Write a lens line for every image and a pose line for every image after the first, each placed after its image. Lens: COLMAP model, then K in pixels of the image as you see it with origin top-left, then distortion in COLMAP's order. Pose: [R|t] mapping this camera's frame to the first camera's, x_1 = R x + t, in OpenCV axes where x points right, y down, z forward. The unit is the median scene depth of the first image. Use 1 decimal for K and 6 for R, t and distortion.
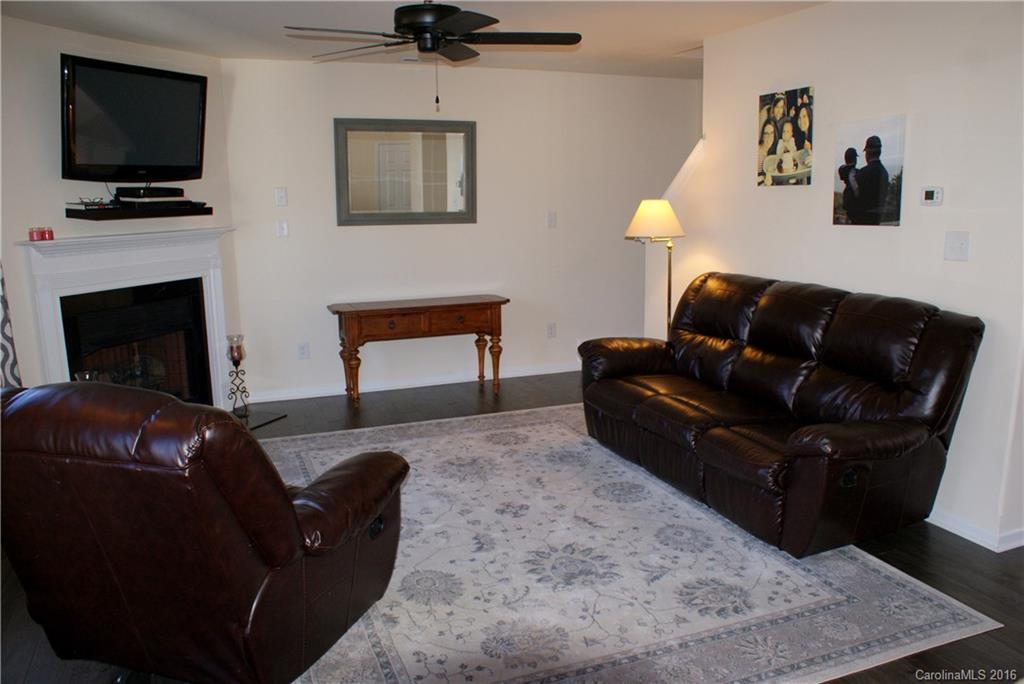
lens RADIAL K [[791.4, 0, 512.2], [0, 791.4, 341.7], [0, 0, 1]] dist [-0.089772, 0.035693]
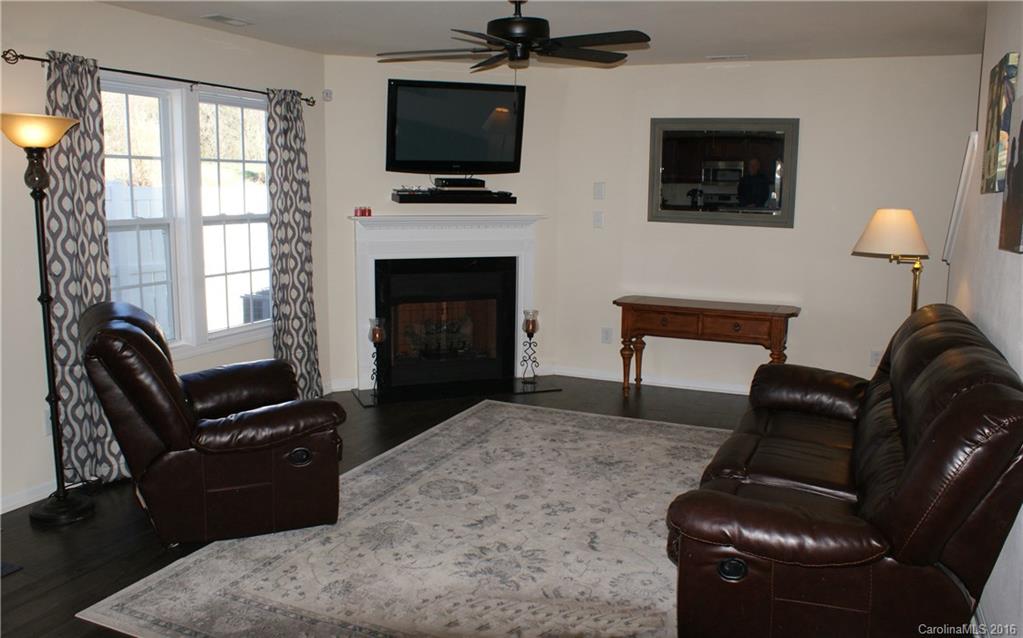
lens RADIAL K [[803.4, 0, 540.5], [0, 803.4, 310.1], [0, 0, 1]] dist [-0.122604, 0.070057]
pose [[0.726257, 0.126797, -0.675628, 0.527146], [-0.149841, 0.988408, 0.024428, -0.046767], [0.670894, 0.083496, 0.736838, 0.182738]]
